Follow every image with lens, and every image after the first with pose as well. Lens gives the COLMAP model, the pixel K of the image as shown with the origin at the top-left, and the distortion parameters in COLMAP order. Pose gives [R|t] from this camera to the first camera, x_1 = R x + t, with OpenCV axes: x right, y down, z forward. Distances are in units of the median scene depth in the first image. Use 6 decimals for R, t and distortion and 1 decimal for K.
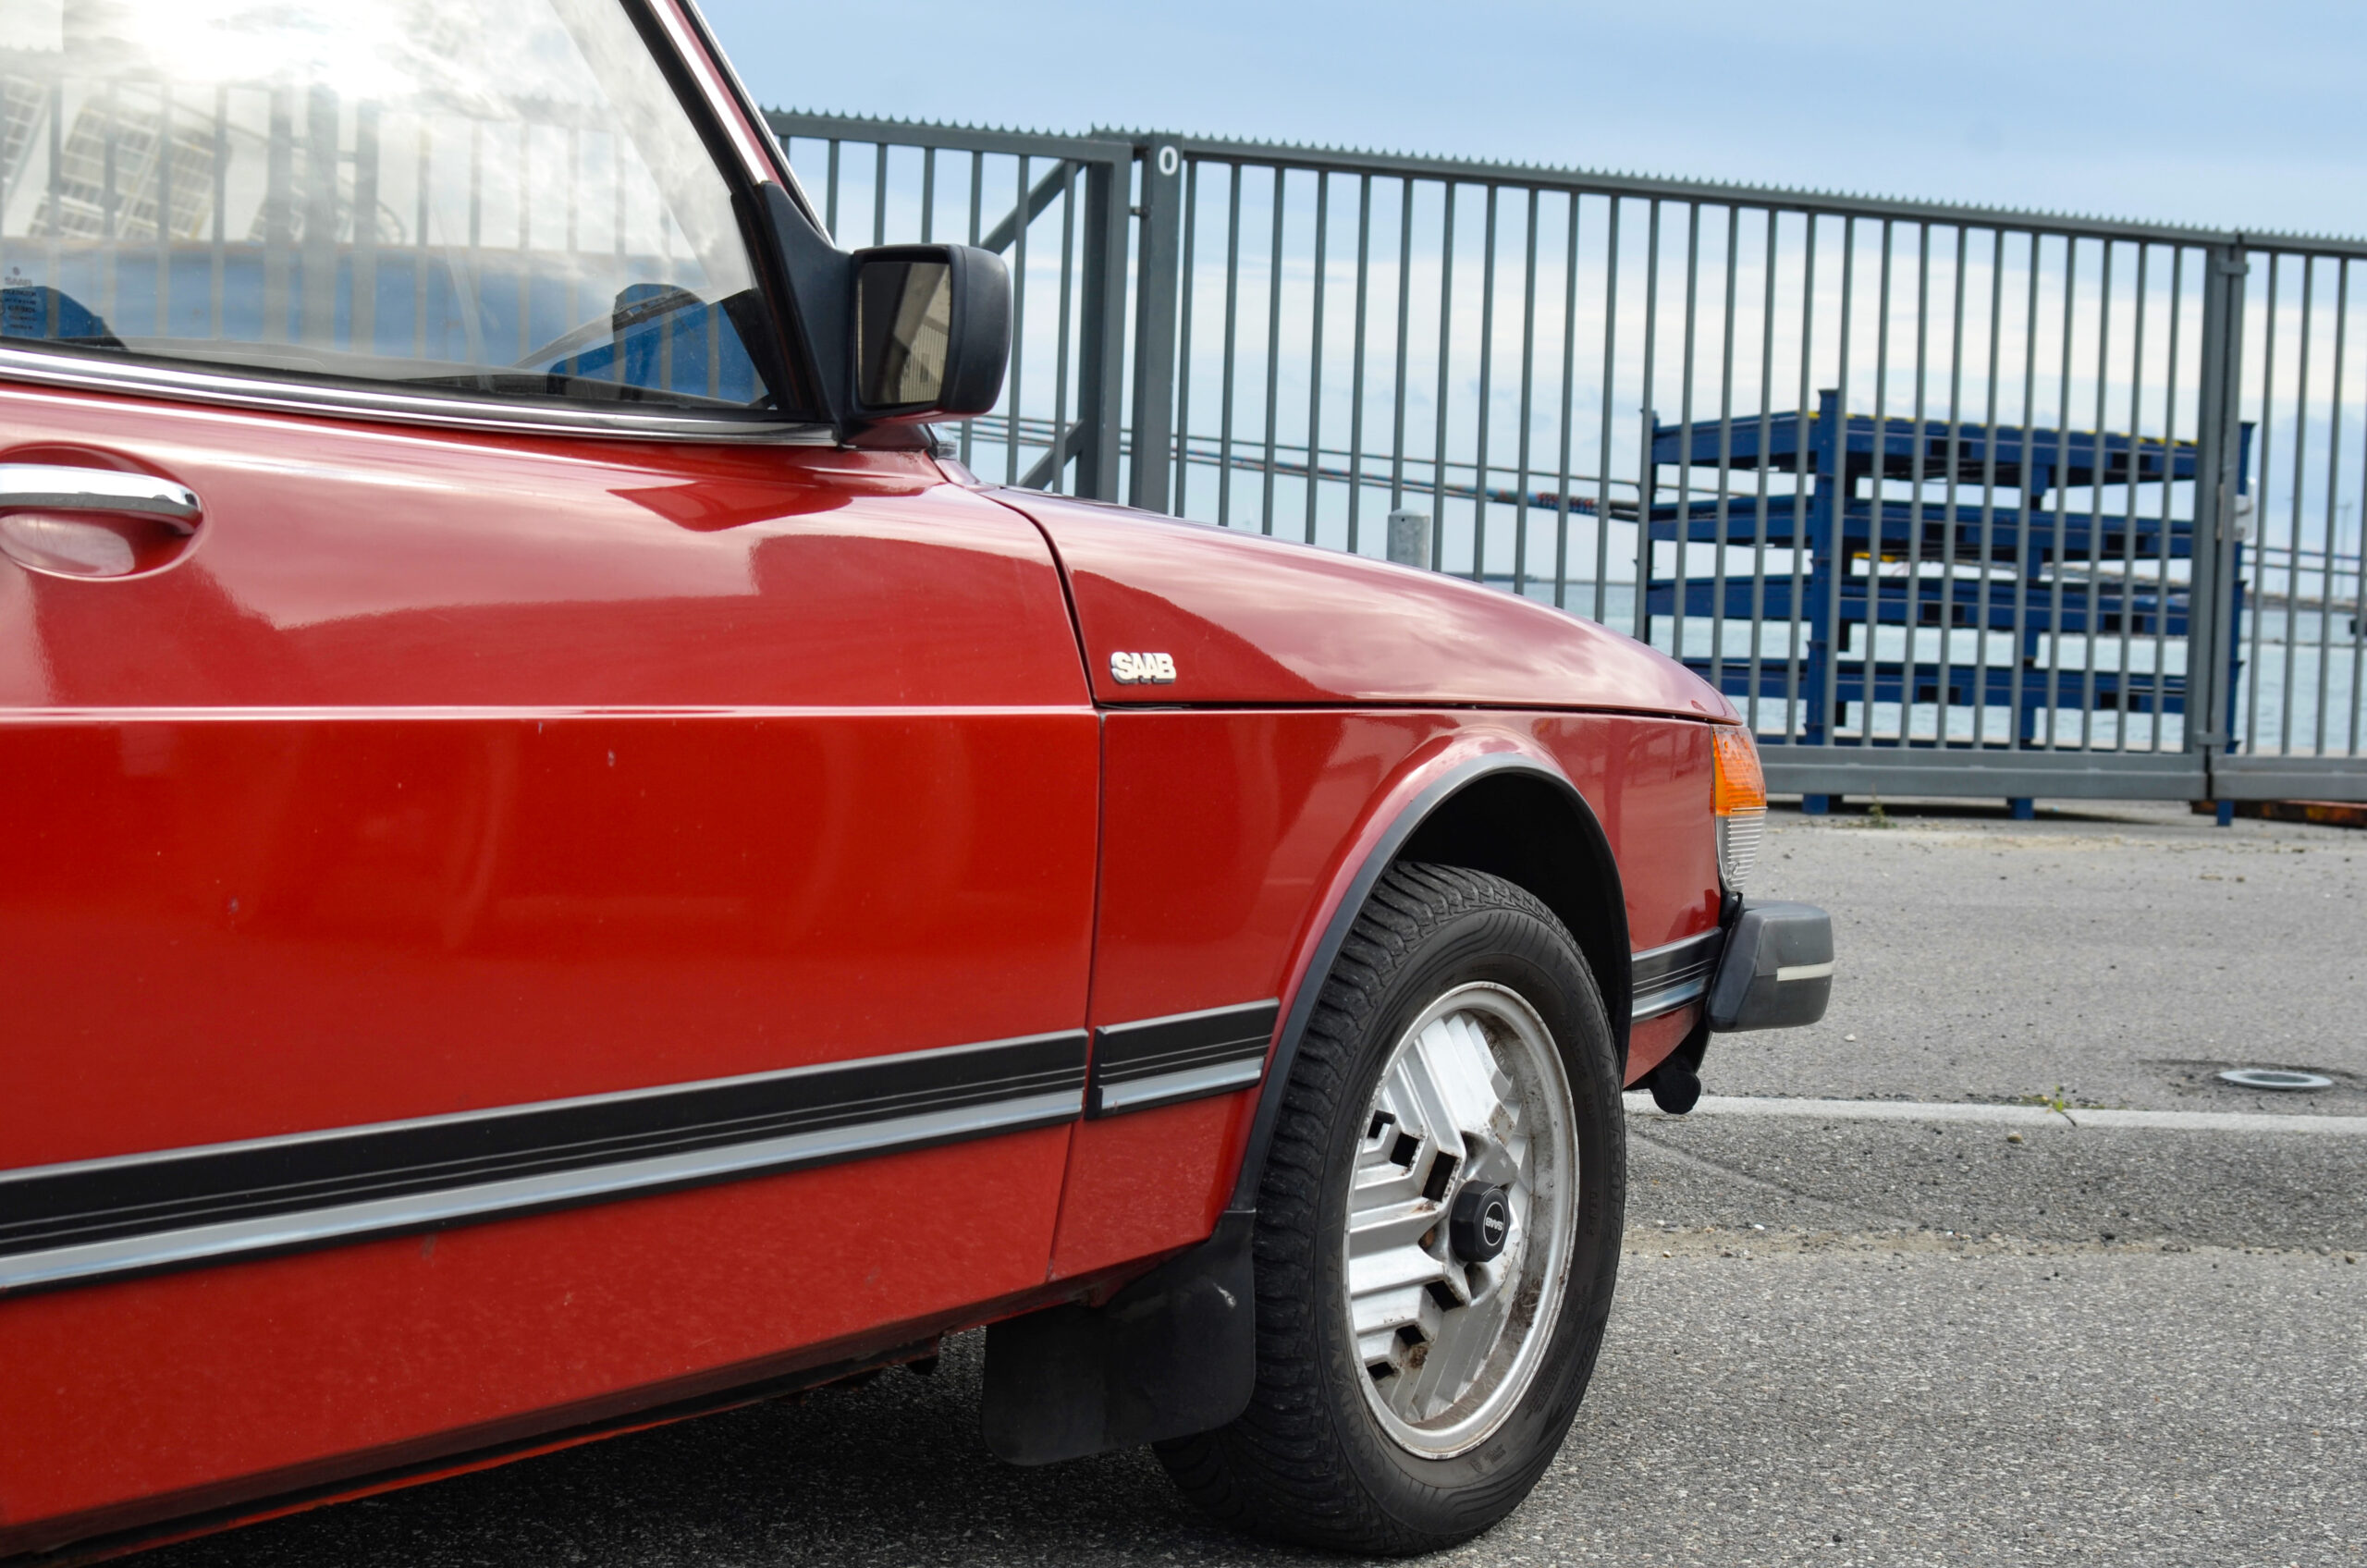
lens RADIAL K [[3939.4, 0, 1204.4], [0, 3939.4, 789.7], [0, 0, 1]] dist [-0.144803, 0.000000]
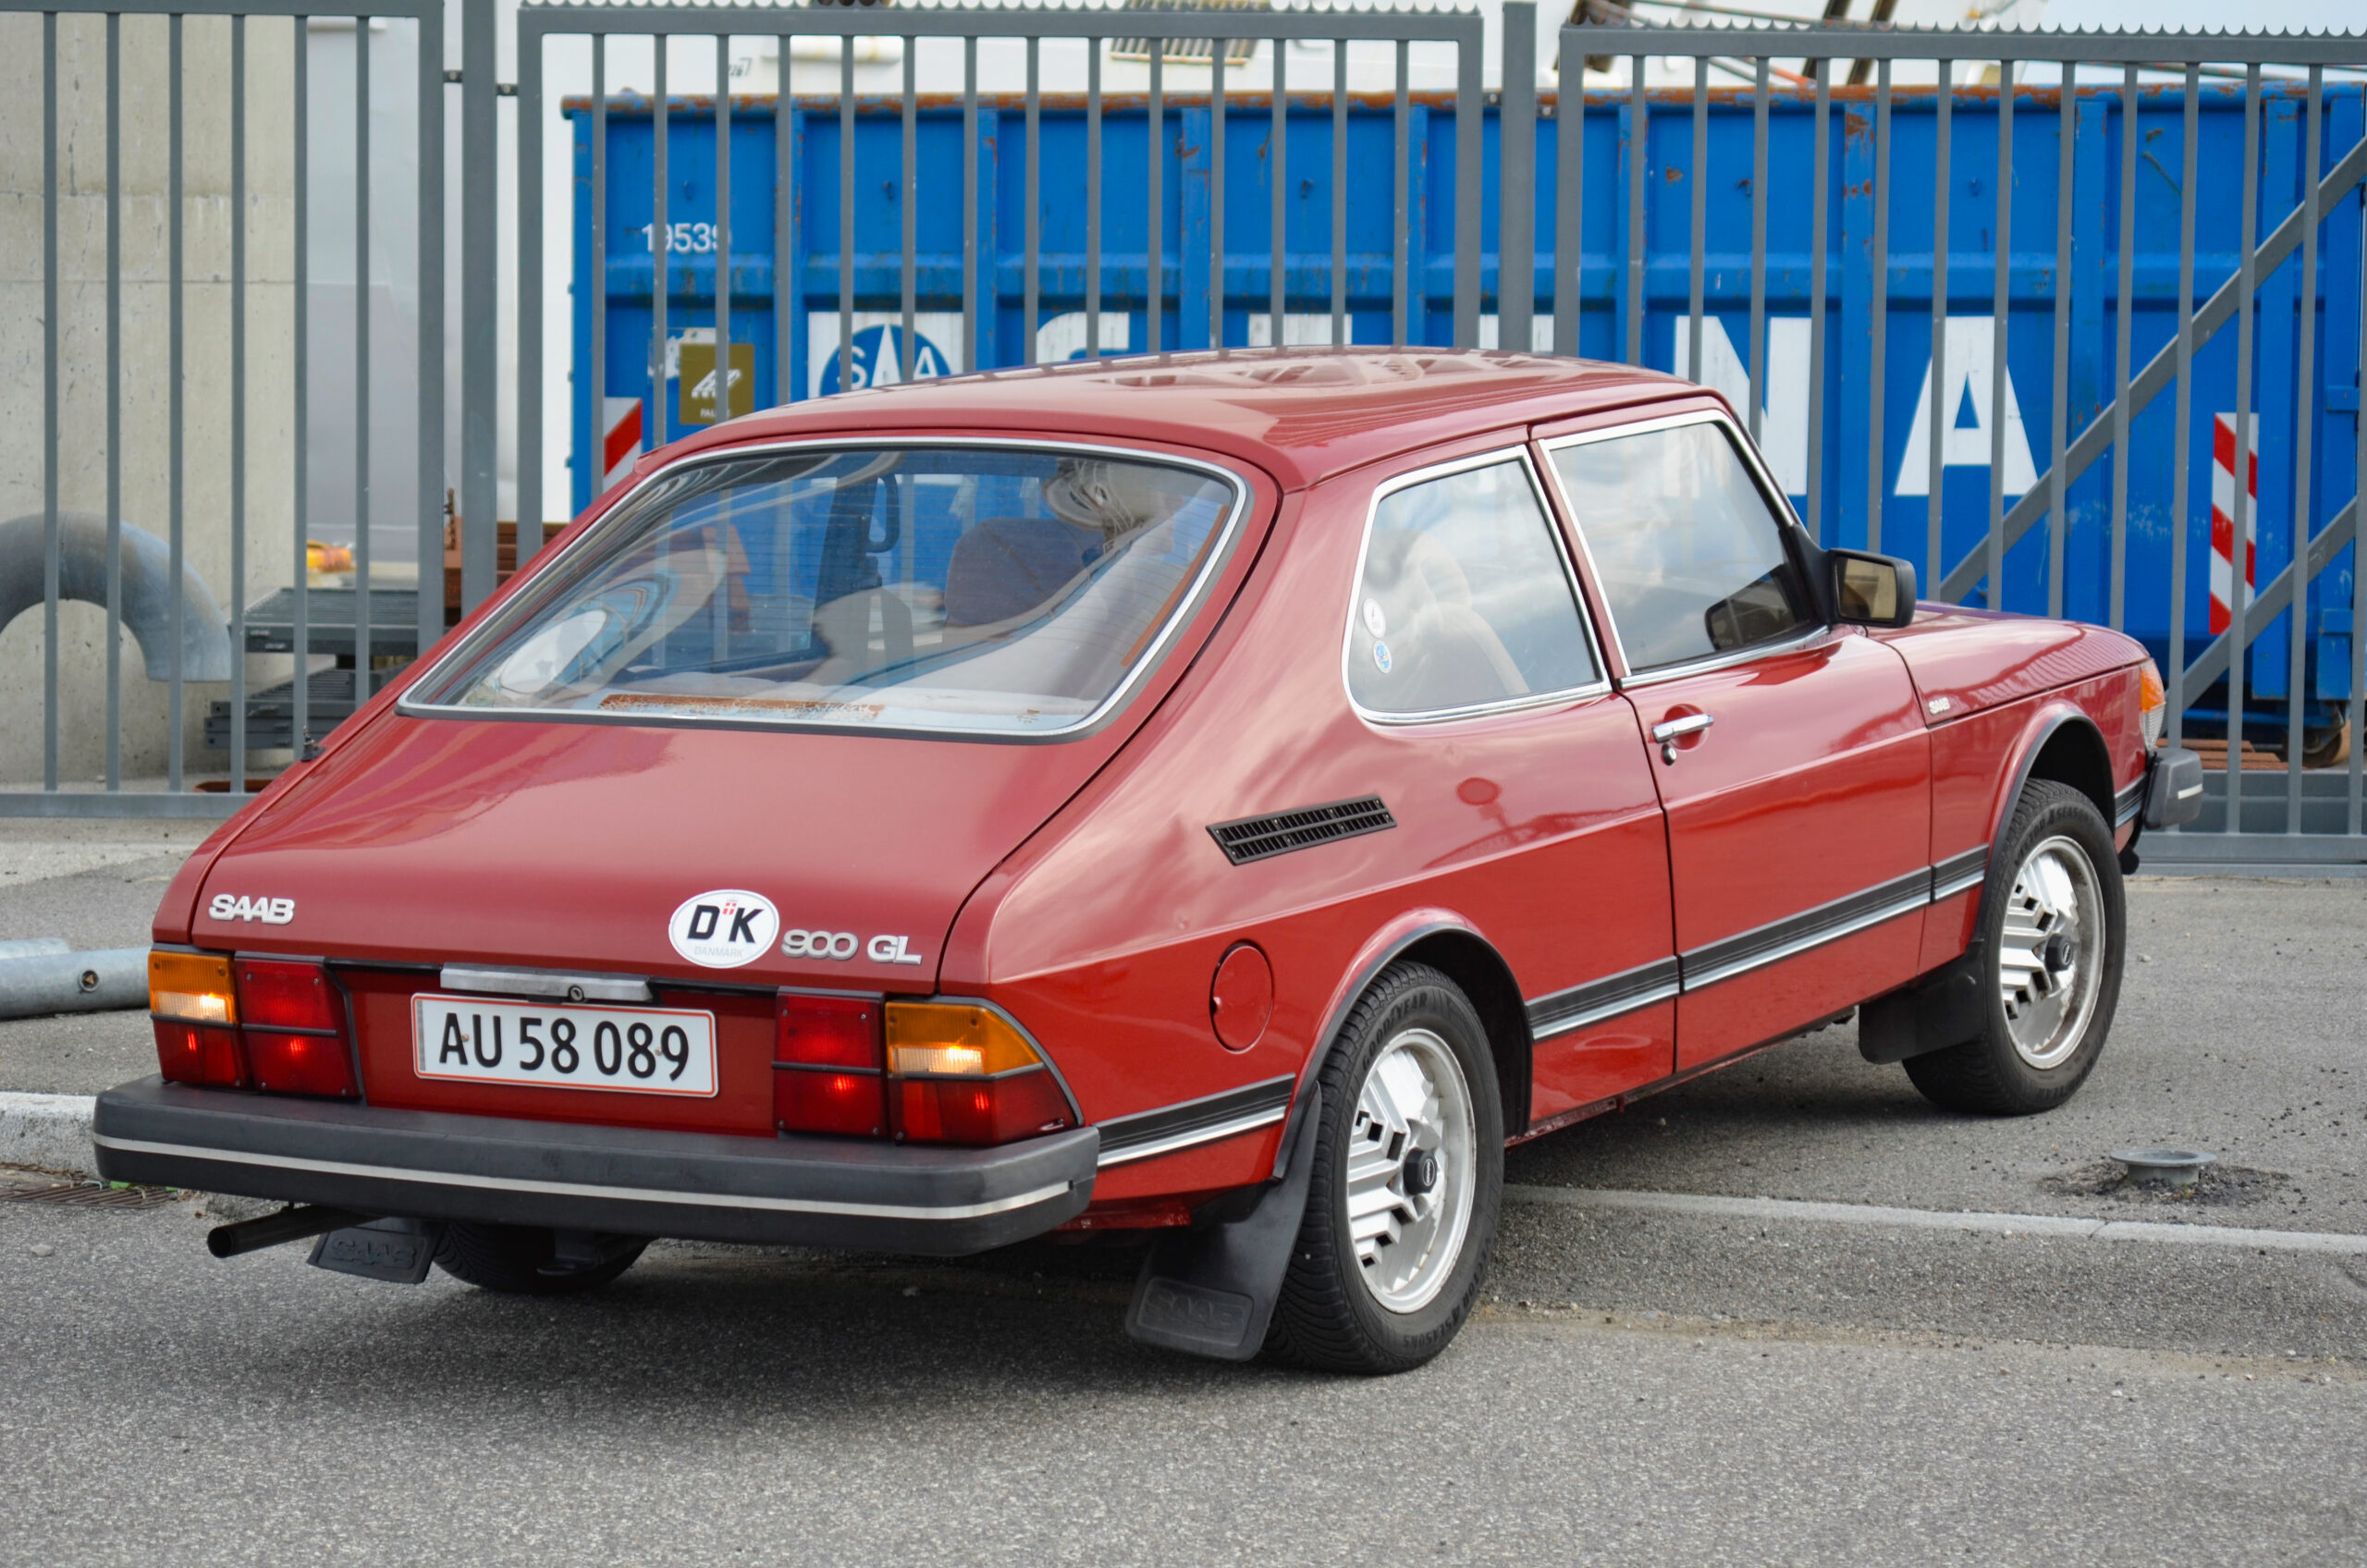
lens RADIAL K [[6828.6, 0, 1179.1], [0, 6828.6, 783.3], [0, 0, 1]] dist [0.075525, 0.000000]
pose [[0.996043, -0.060645, 0.064969, -0.175396], [0.055148, 0.994997, 0.083302, -0.083485], [-0.069696, -0.079390, 0.994404, -0.712848]]
